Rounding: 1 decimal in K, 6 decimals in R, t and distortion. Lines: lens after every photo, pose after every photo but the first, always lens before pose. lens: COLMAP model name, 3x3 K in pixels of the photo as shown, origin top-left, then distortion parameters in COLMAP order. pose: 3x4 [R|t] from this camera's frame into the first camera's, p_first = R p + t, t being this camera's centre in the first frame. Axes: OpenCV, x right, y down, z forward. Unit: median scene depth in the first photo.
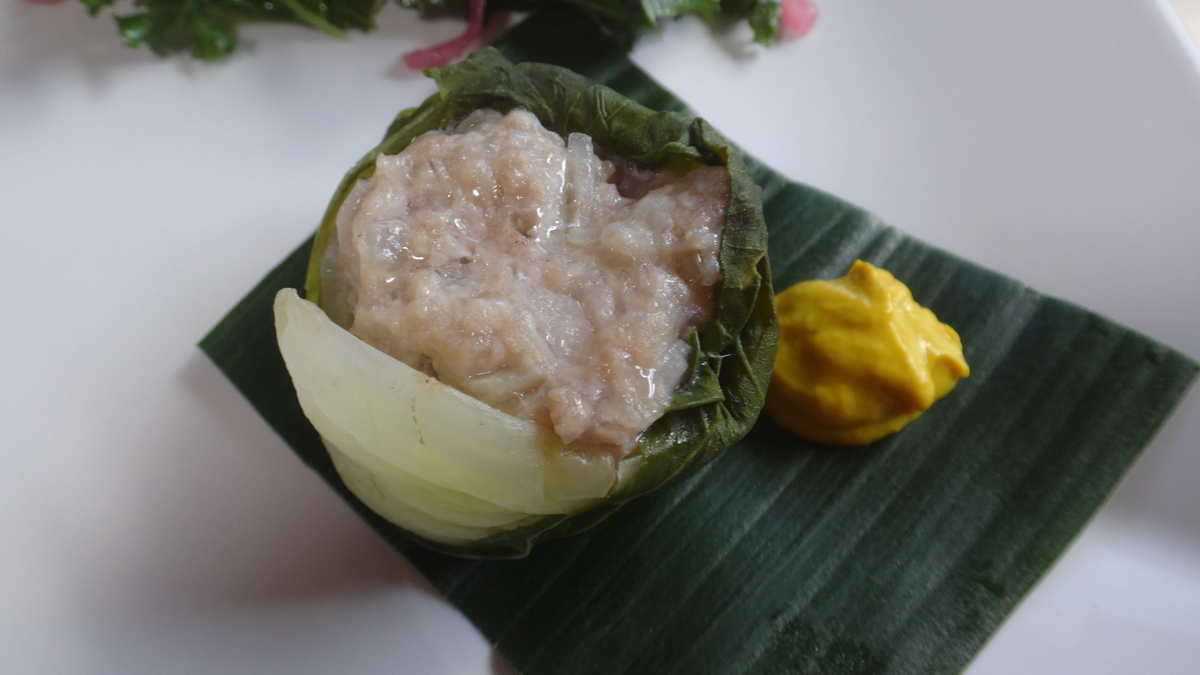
lens RADIAL K [[1030.0, 0, 599.4], [0, 1030.0, 338.1], [0, 0, 1]] dist [-0.002026, -0.001260]
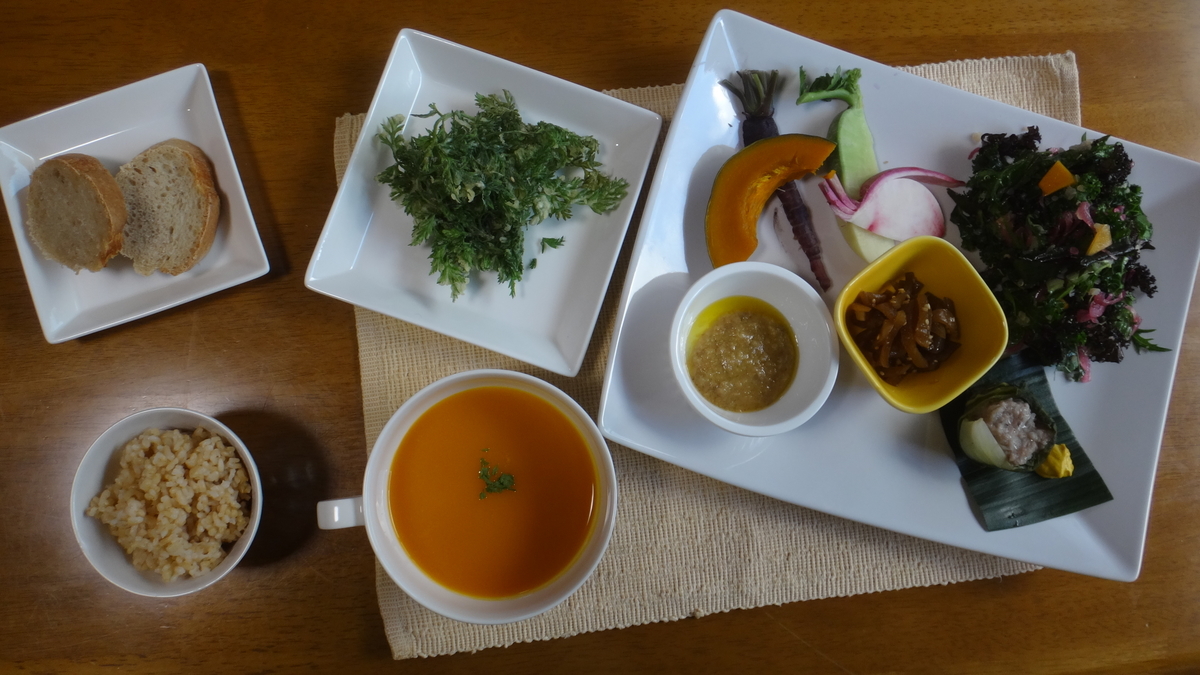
lens RADIAL K [[1030.0, 0, 600.7], [0, 1030.0, 338.2], [0, 0, 1]] dist [-0.002026, -0.001260]
pose [[0.865509, 0.497951, -0.054206, -2.108797], [-0.473572, 0.848748, 0.235279, -0.793419], [0.163164, -0.177966, 0.970415, -5.142778]]
